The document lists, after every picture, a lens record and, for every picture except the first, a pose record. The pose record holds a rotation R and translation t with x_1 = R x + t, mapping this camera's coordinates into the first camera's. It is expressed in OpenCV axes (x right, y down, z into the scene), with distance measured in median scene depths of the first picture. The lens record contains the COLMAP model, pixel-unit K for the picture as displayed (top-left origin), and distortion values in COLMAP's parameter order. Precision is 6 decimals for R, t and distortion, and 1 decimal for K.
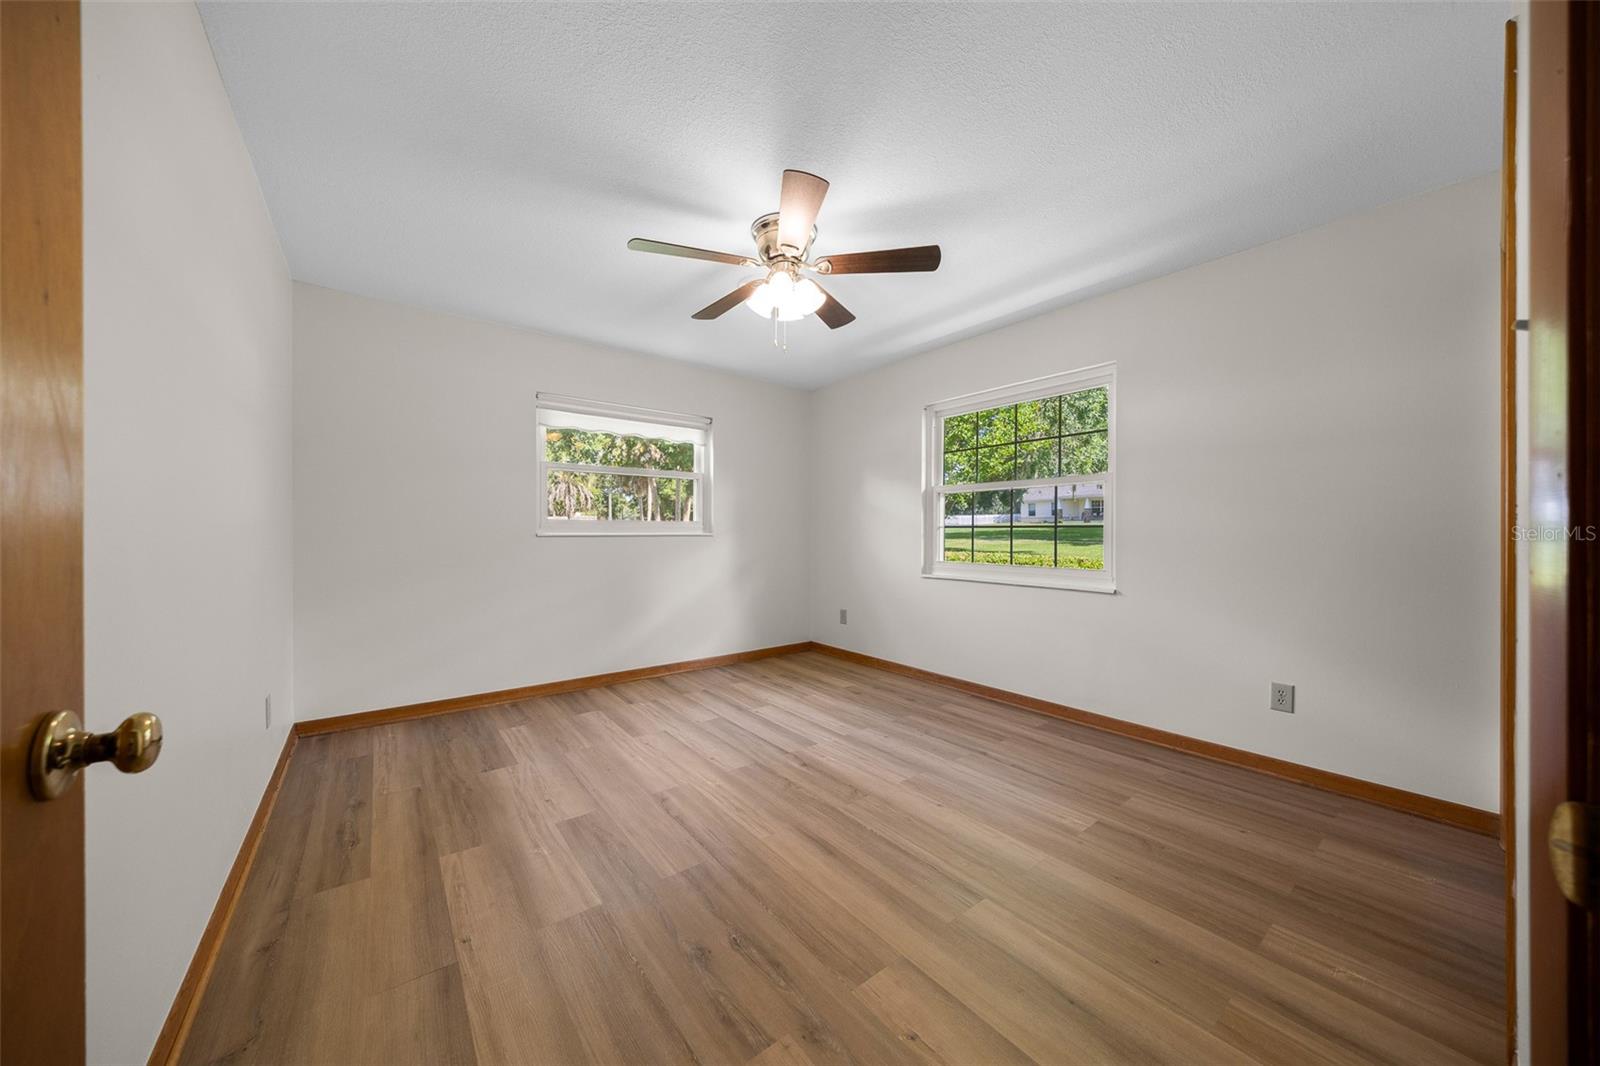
lens RADIAL K [[543.8, 0, 786.6], [0, 543.8, 528.4], [0, 0, 1]] dist [0.000631, -0.000328]
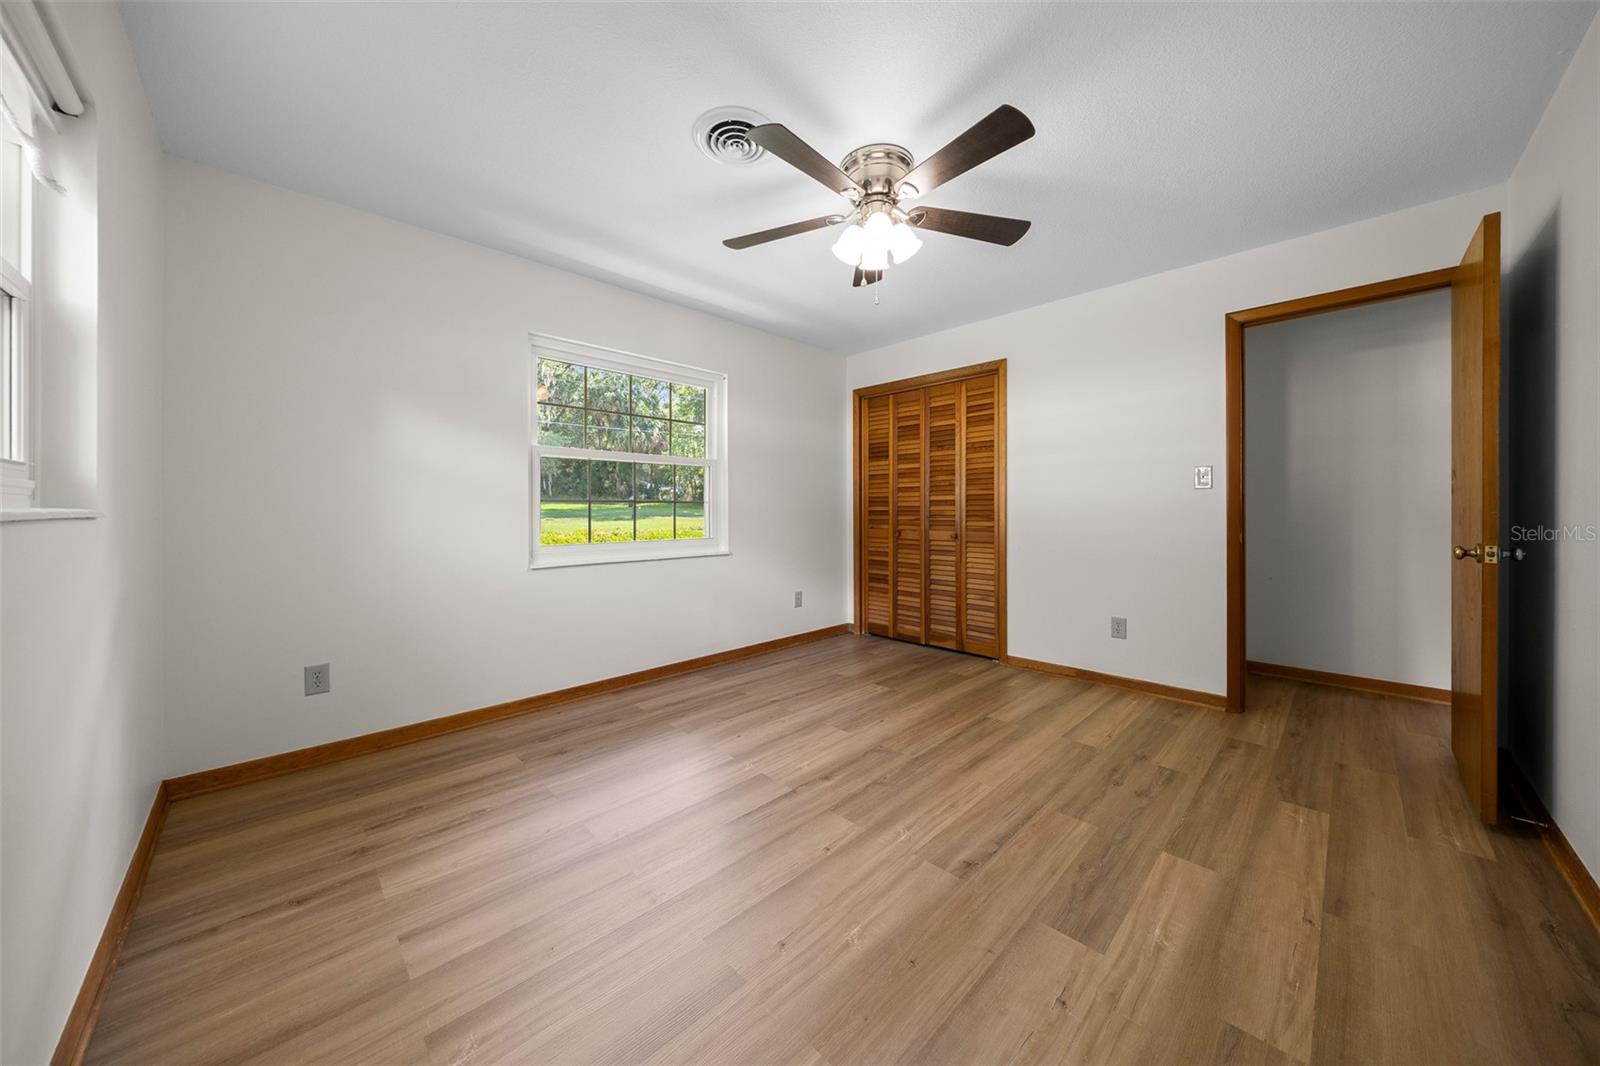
lens RADIAL K [[543.8, 0, 809.9], [0, 543.8, 504.2], [0, 0, 1]] dist [0.000631, -0.000328]
pose [[-0.137427, 0.003063, 0.990507, -0.826454], [-0.002762, 0.999990, -0.003475, 0.006620], [-0.990508, -0.003213, -0.137417, 1.163368]]
